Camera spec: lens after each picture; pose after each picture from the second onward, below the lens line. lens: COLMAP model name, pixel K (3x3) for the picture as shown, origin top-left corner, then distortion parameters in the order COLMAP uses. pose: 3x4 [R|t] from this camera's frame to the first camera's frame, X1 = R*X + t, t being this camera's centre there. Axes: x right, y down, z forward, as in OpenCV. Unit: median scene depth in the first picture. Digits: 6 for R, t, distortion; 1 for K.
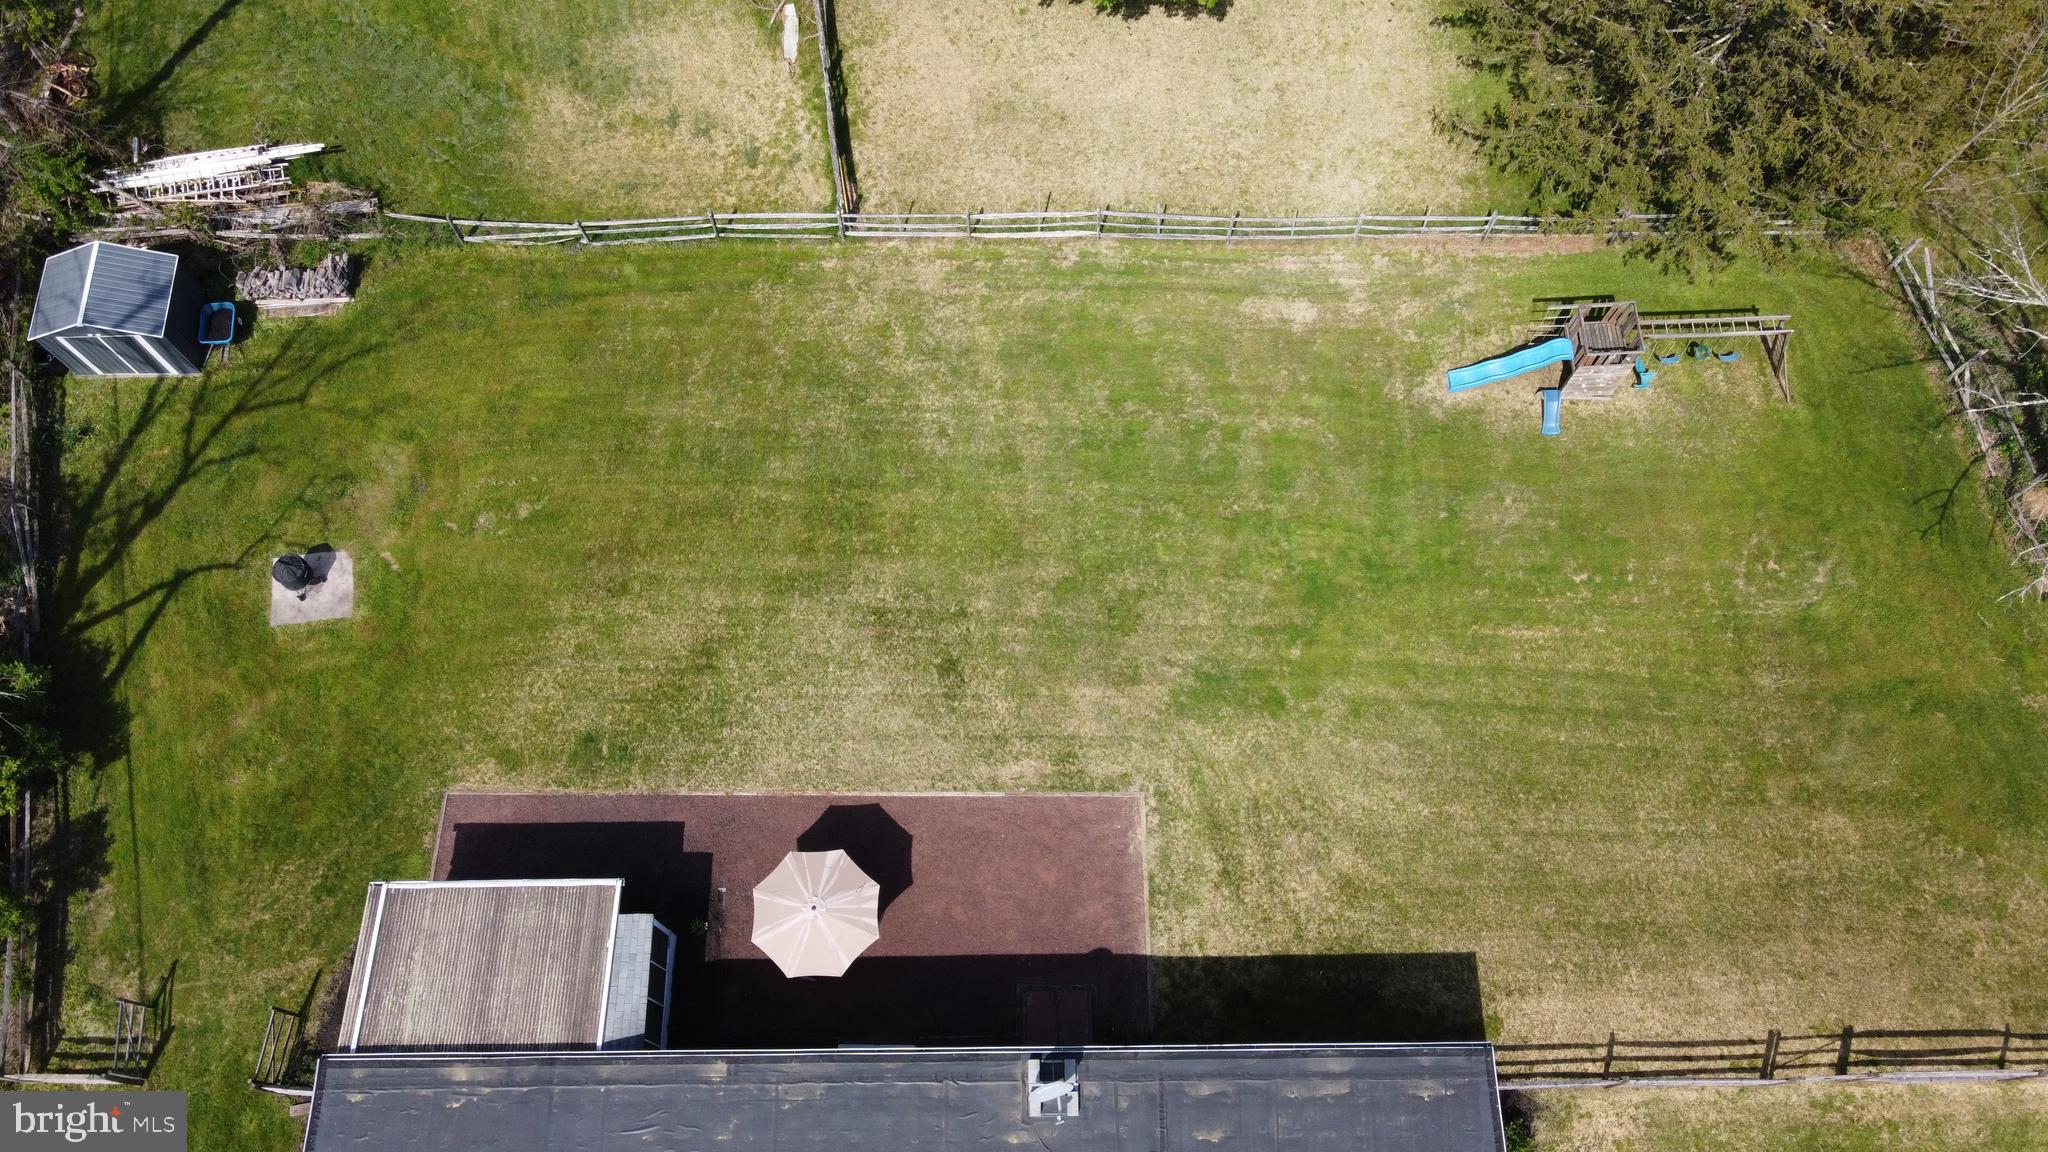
lens RADIAL K [[1567.6, 0, 1024.0], [0, 1567.6, 576.0], [0, 0, 1]] dist [-0.000886, 0.038117]
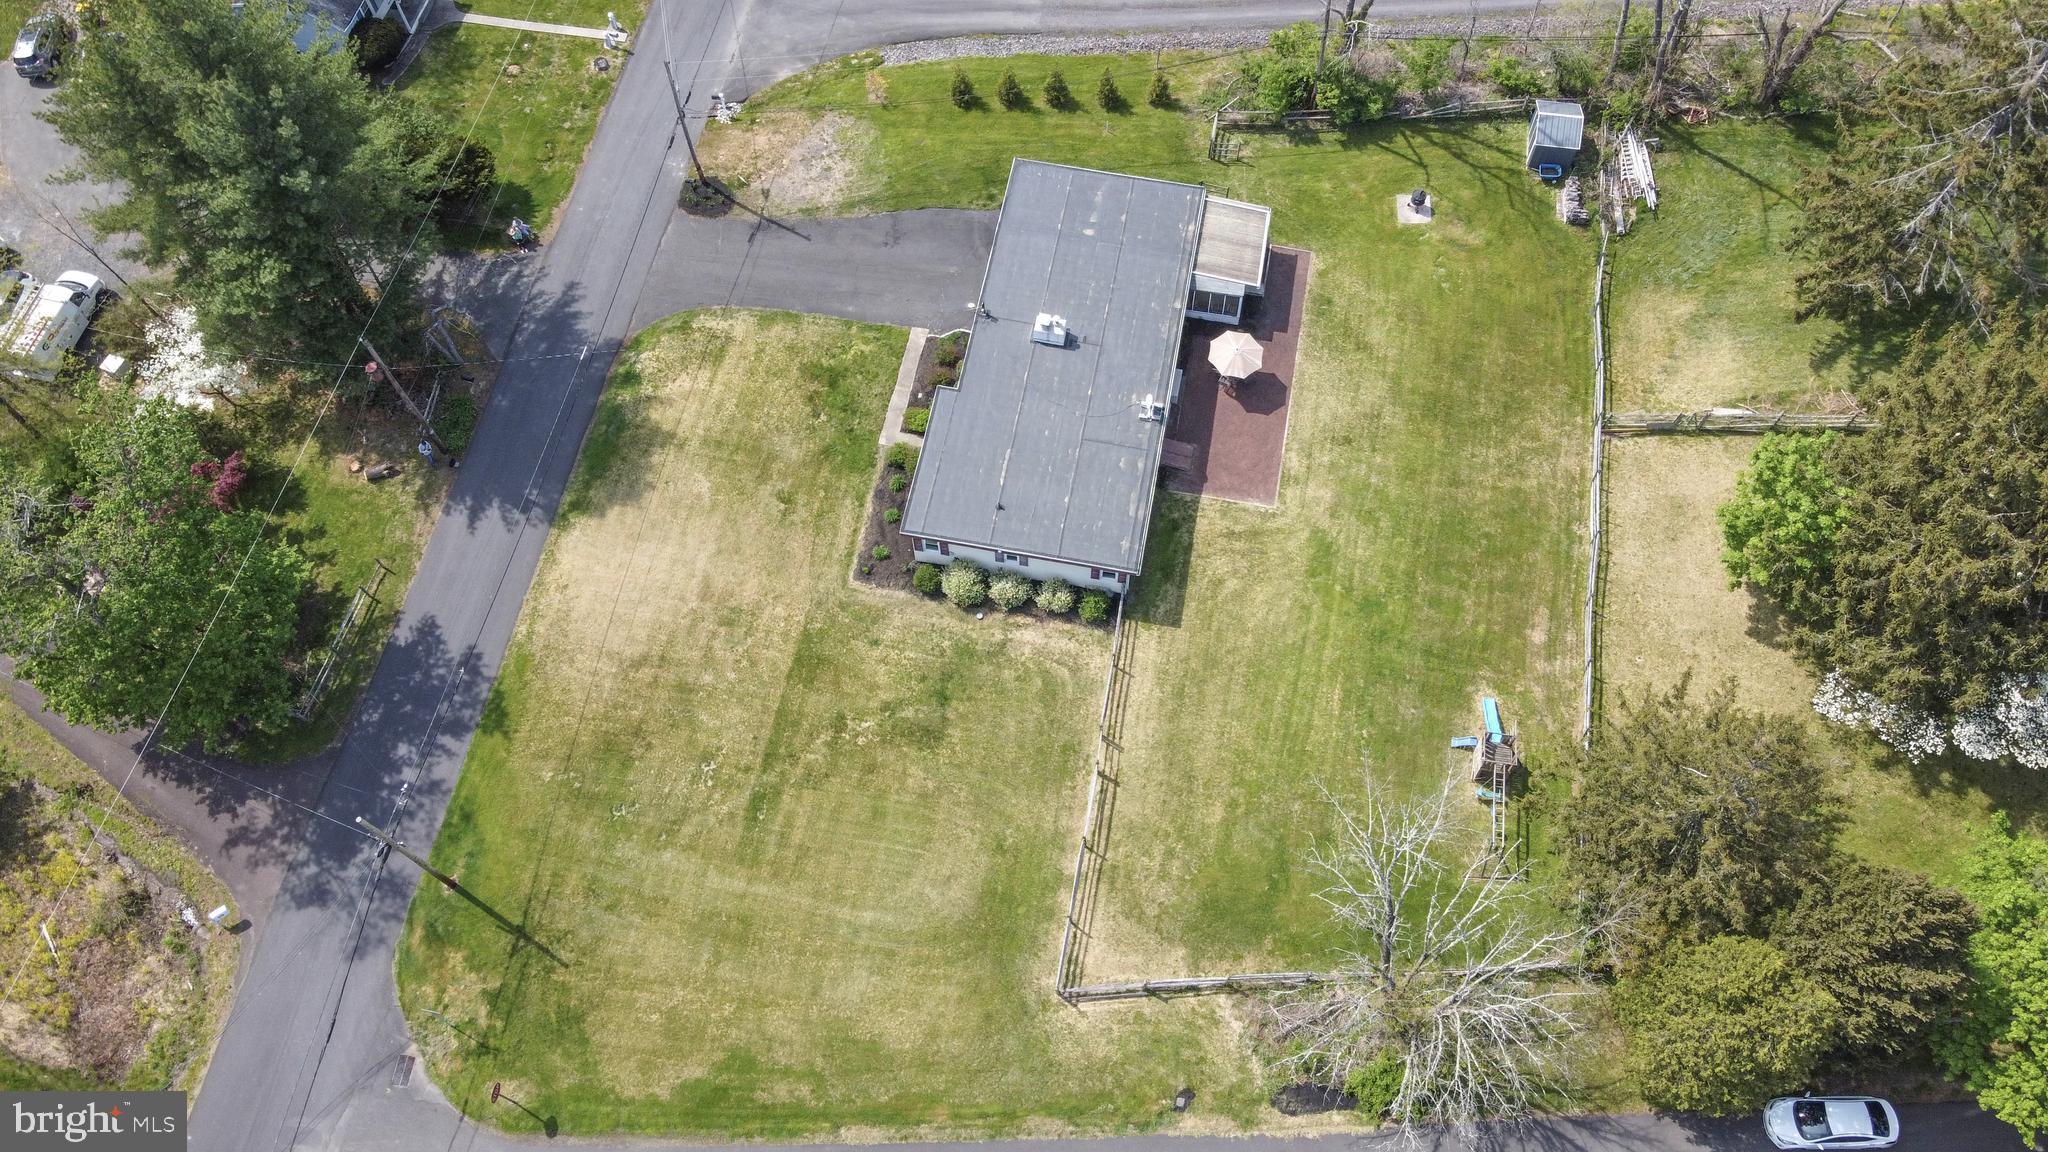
lens RADIAL K [[1567.6, 0, 1024.0], [0, 1567.6, 576.0], [0, 0, 1]] dist [-0.000886, 0.038117]
pose [[-0.195799, 0.871585, -0.449446, 1.189404], [-0.899715, 0.022654, 0.435890, -0.484114], [0.390097, 0.489720, 0.779743, -0.755072]]
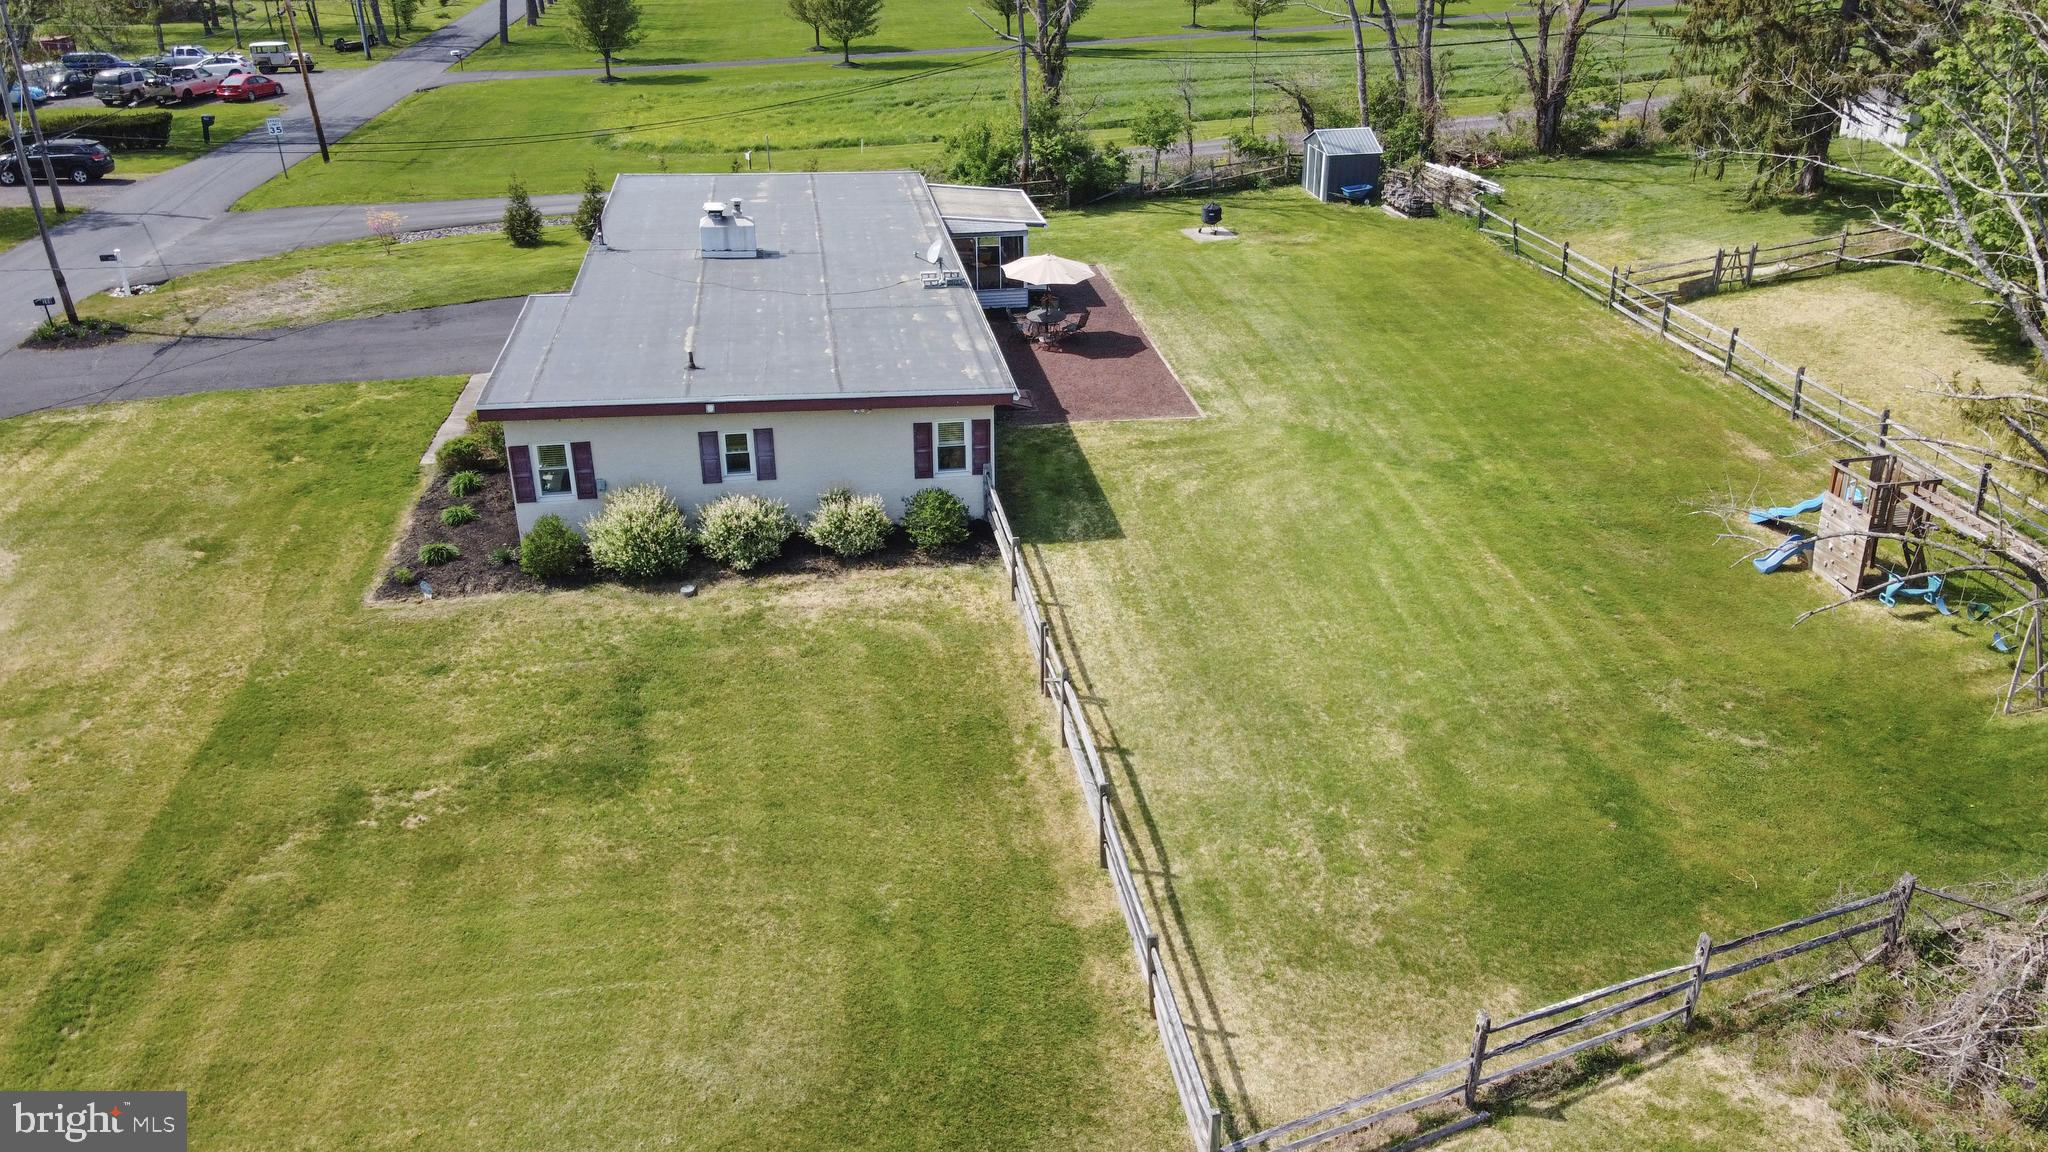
lens RADIAL K [[1567.6, 0, 1024.0], [0, 1567.6, 576.0], [0, 0, 1]] dist [-0.000886, 0.038117]
pose [[0.137641, 0.427895, -0.893287, 1.144025], [-0.912929, 0.404641, 0.053161, 0.248657], [0.384208, 0.808190, 0.446333, 0.535021]]
